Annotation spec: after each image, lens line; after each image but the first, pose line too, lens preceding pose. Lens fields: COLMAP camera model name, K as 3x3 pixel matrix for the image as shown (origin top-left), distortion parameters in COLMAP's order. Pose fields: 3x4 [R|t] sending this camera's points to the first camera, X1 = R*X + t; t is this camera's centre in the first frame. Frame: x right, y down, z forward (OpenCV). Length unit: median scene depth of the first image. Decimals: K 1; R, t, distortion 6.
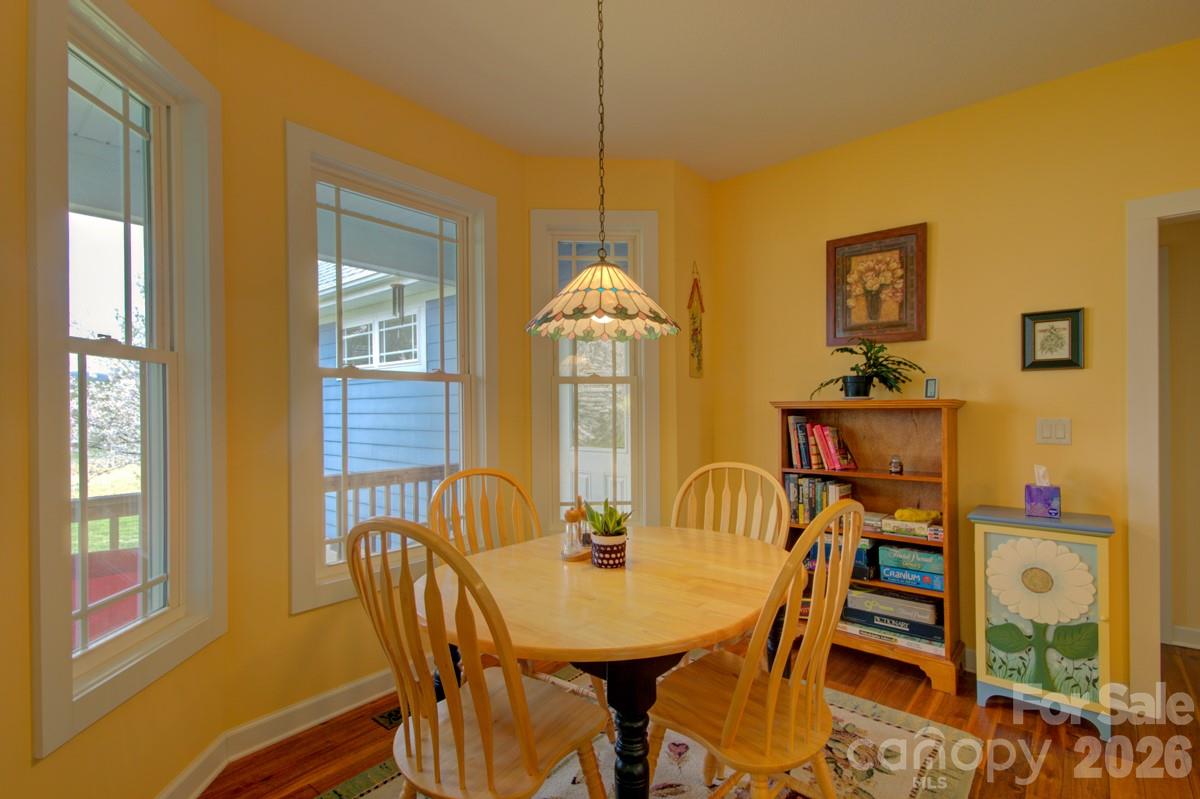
lens RADIAL K [[540.4, 0, 599.8], [0, 540.4, 411.2], [0, 0, 1]] dist [0.003864, 0.000408]
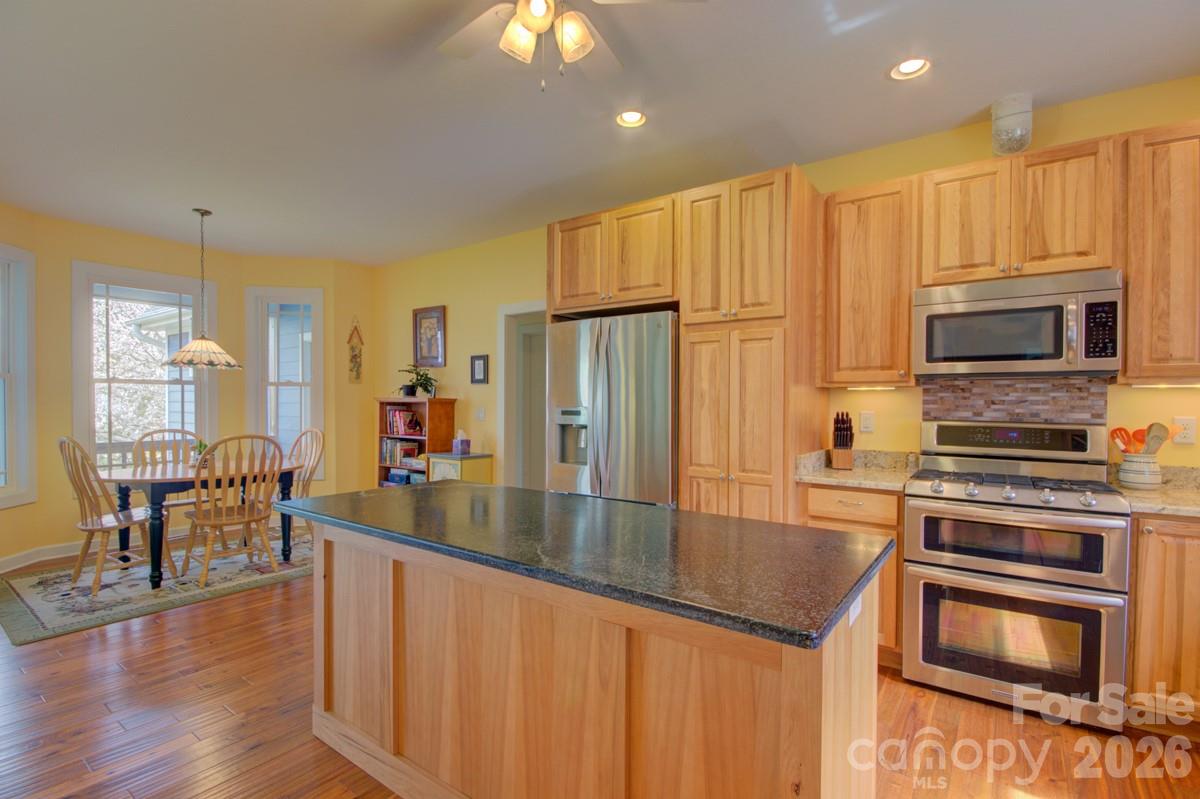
lens RADIAL K [[552.9, 0, 601.9], [0, 552.9, 411.6], [0, 0, 1]] dist [0.000425, -0.005925]
pose [[0.996956, 0.011404, 0.077130, 0.990320], [-0.012263, 0.999868, 0.010678, -0.000350], [-0.076998, -0.011591, 0.996964, -0.973242]]
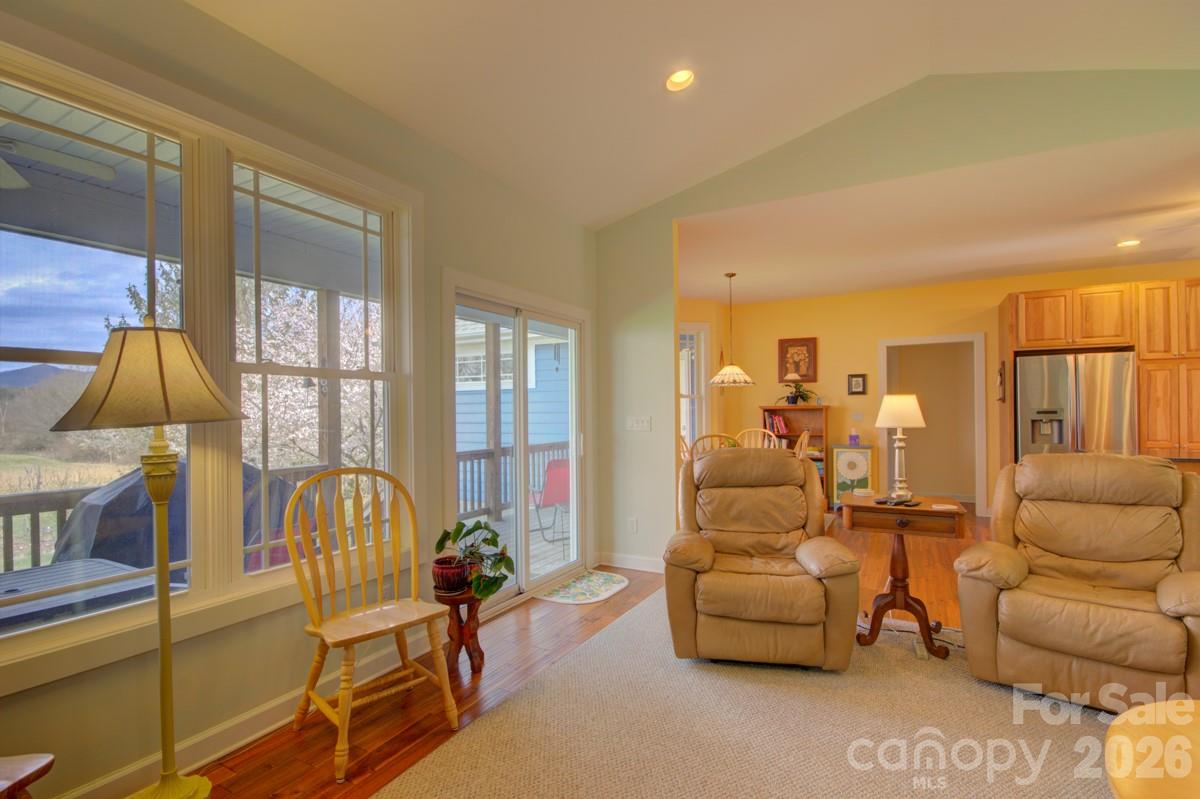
lens RADIAL K [[552.9, 0, 601.9], [0, 552.9, 411.6], [0, 0, 1]] dist [0.000425, -0.005925]
pose [[0.979711, -0.001032, 0.200414, -0.920462], [0.002342, 0.999977, -0.006300, 0.022548], [-0.200403, 0.006642, 0.979691, -1.364846]]
